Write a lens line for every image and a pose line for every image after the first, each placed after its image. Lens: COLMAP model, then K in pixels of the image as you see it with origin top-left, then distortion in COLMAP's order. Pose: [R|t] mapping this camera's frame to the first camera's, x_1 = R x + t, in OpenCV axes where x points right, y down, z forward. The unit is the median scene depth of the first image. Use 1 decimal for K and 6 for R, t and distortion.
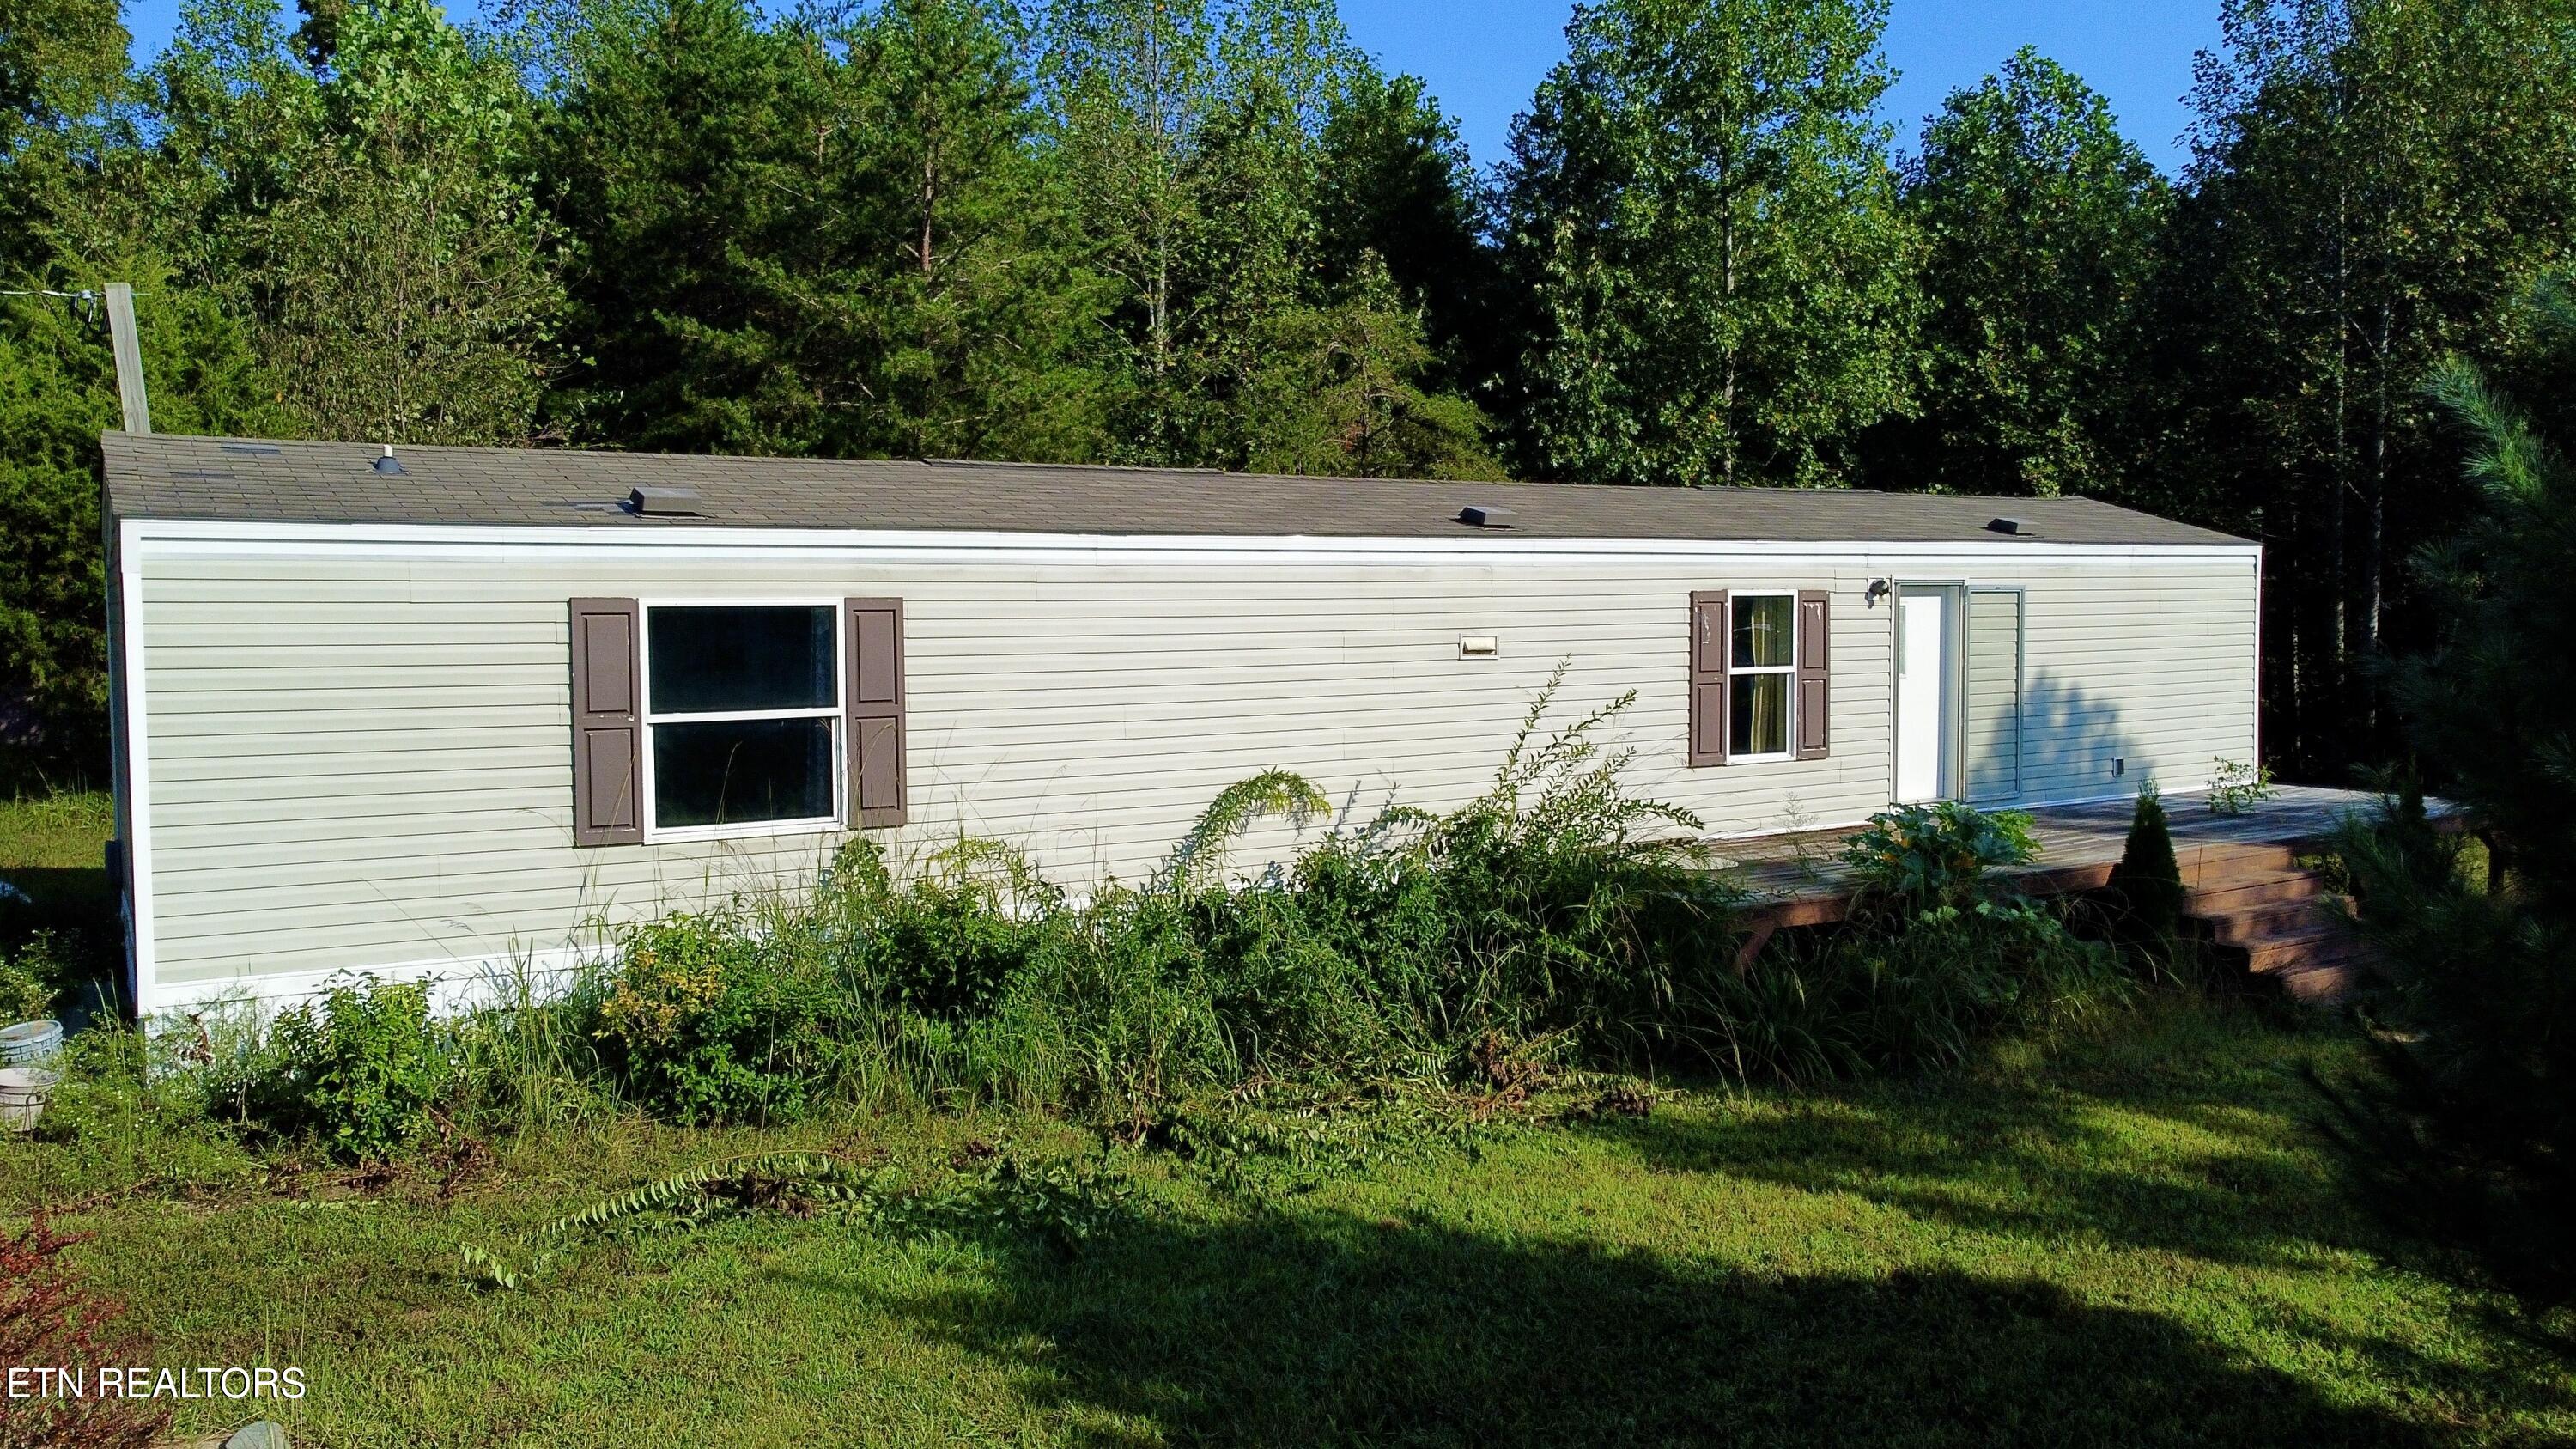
lens RADIAL K [[1926.0, 0, 1281.1], [0, 1926.0, 715.9], [0, 0, 1]] dist [0.011191, -0.008971]
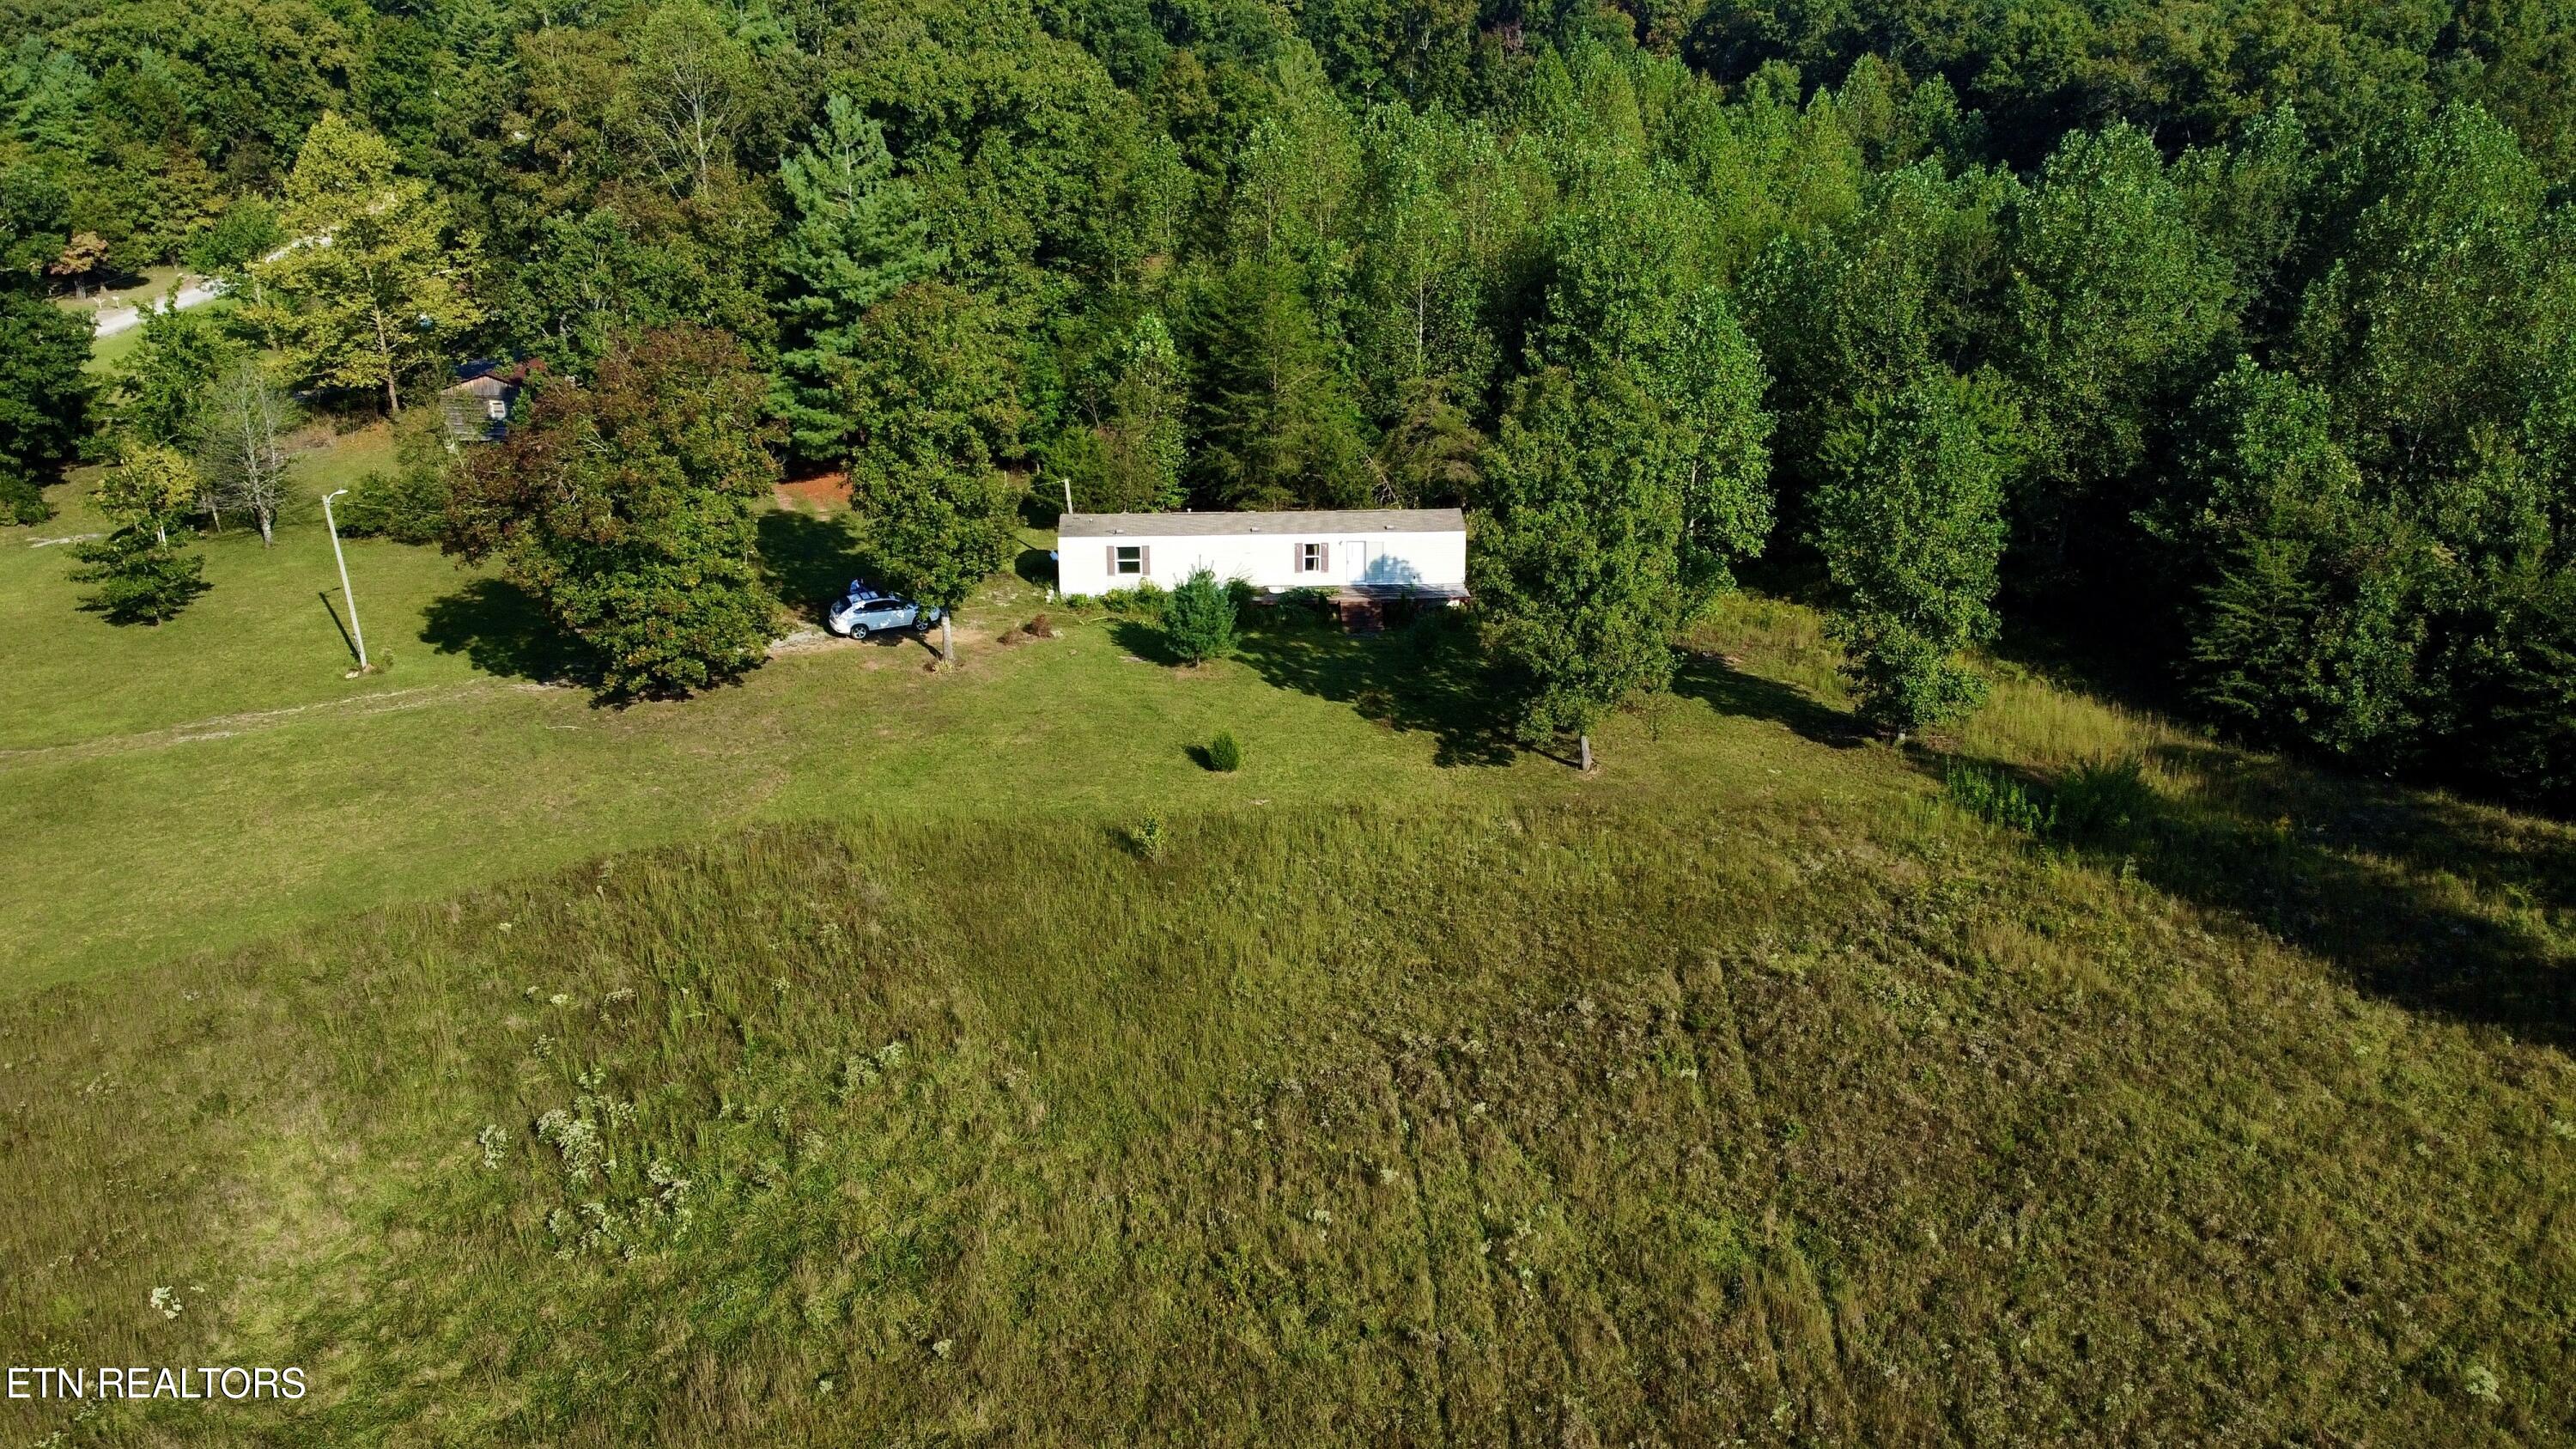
lens RADIAL K [[1926.0, 0, 1298.0], [0, 1926.0, 720.7], [0, 0, 1]] dist [0.011191, -0.008971]
pose [[0.877692, 0.145662, -0.456552, 3.385749], [-0.036231, 0.970129, 0.239867, -1.077314], [0.477854, -0.193988, 0.856752, -4.659121]]
